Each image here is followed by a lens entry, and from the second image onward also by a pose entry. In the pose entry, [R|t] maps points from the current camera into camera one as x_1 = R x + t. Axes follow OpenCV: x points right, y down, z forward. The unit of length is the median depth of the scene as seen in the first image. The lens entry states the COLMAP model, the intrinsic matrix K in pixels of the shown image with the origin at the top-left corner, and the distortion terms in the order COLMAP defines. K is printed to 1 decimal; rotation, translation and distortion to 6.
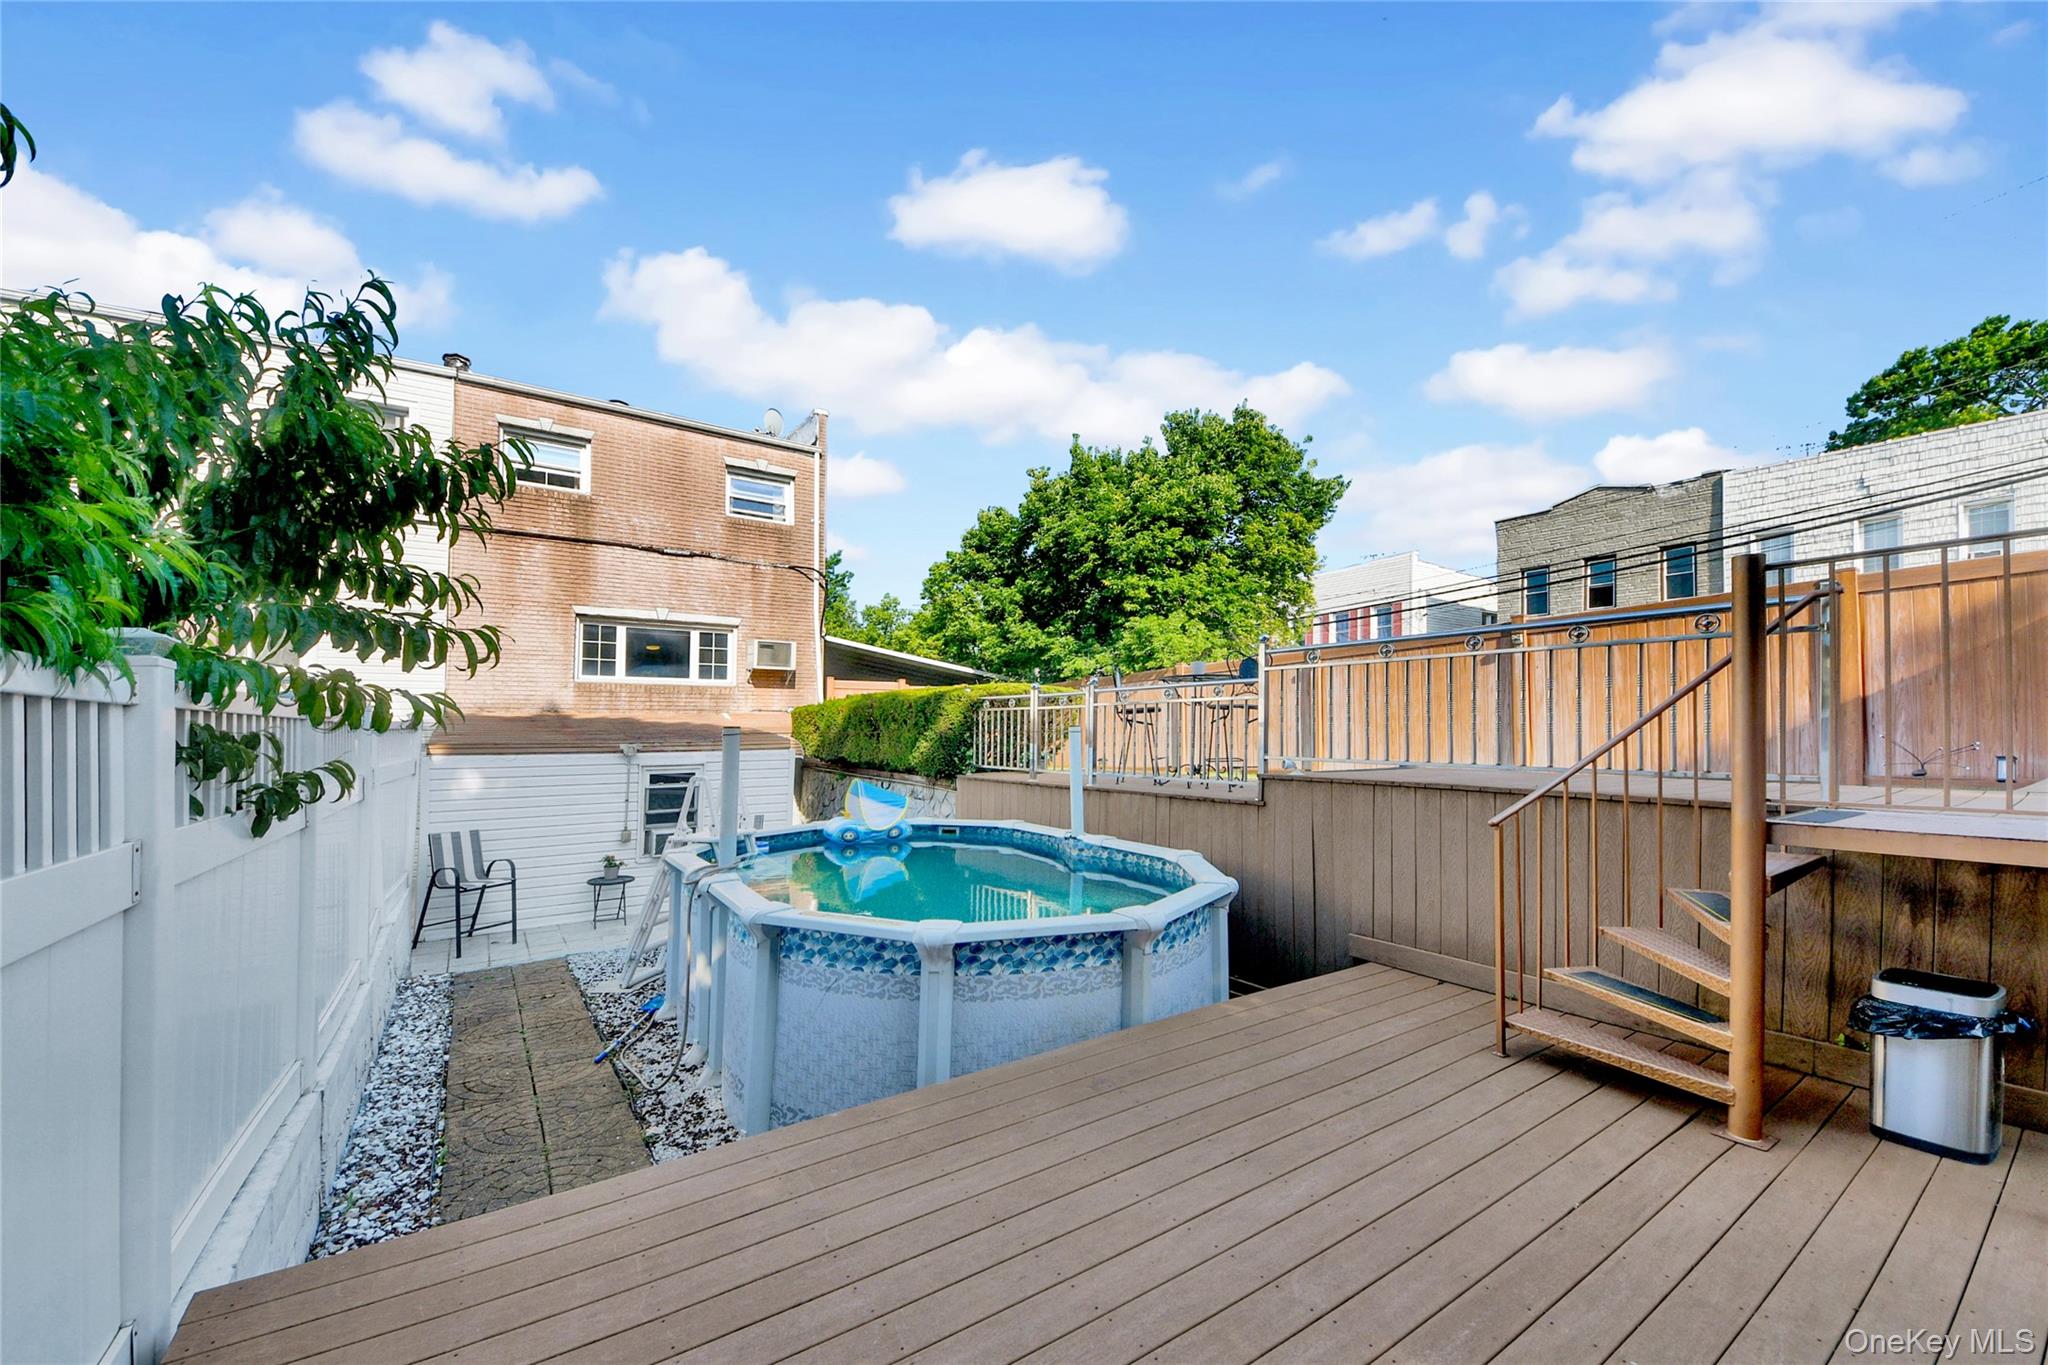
lens RADIAL K [[792.9, 0, 1054.6], [0, 792.9, 696.6], [0, 0, 1]] dist [0.000553, -0.000127]
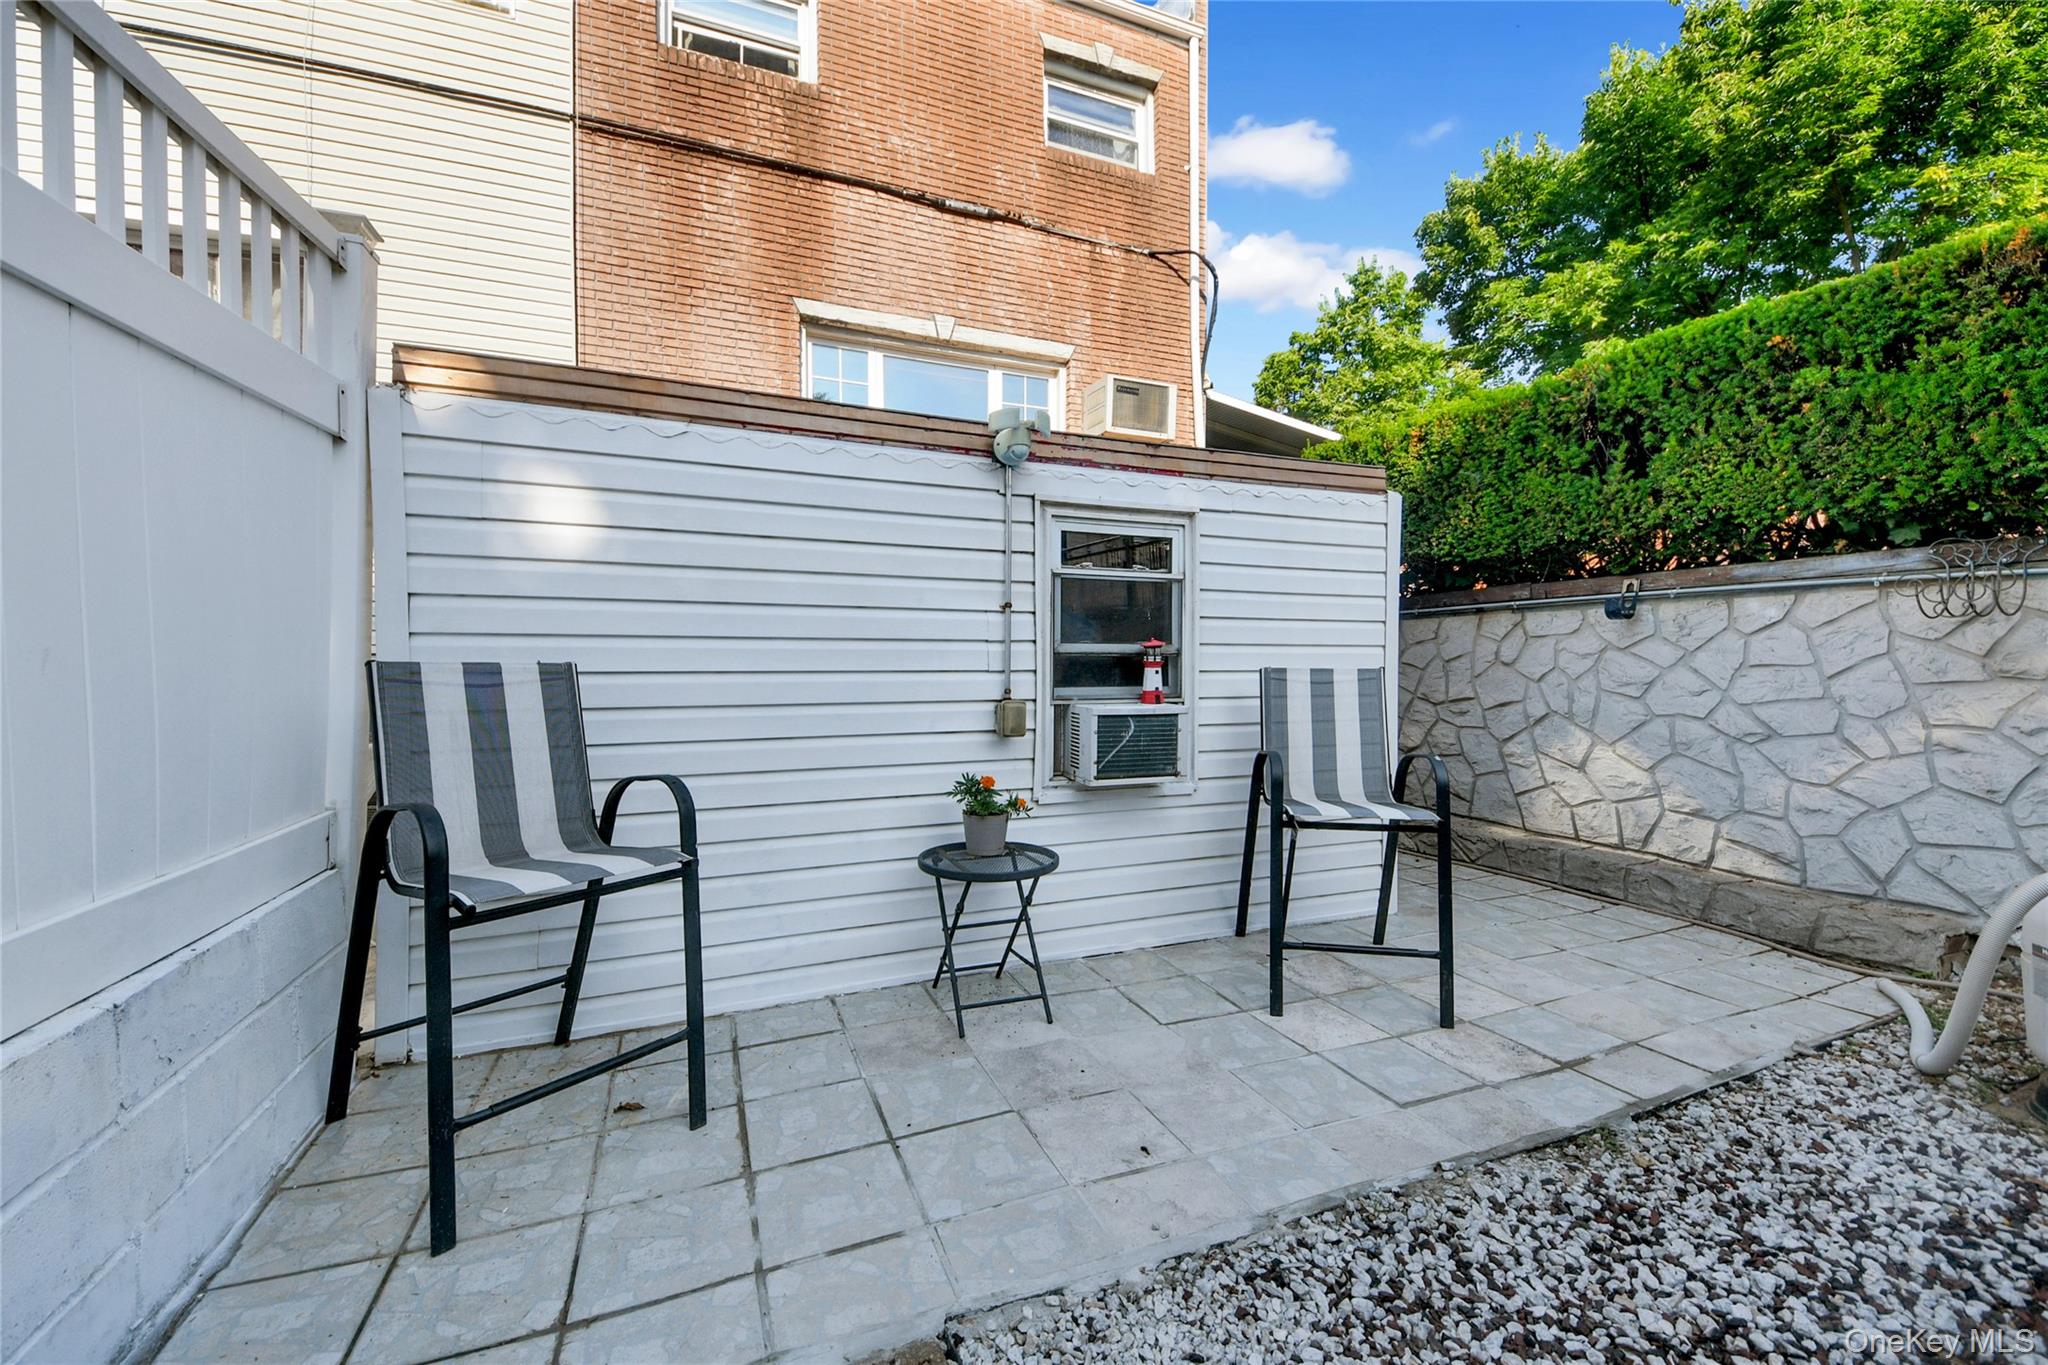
lens RADIAL K [[792.9, 0, 1017.2], [0, 792.9, 678.5], [0, 0, 1]] dist [0.000553, -0.000127]
pose [[0.974020, 0.006881, -0.226356, -0.352085], [0.005499, 0.998525, 0.054019, 0.108520], [0.226393, -0.053861, 0.972546, 0.525372]]
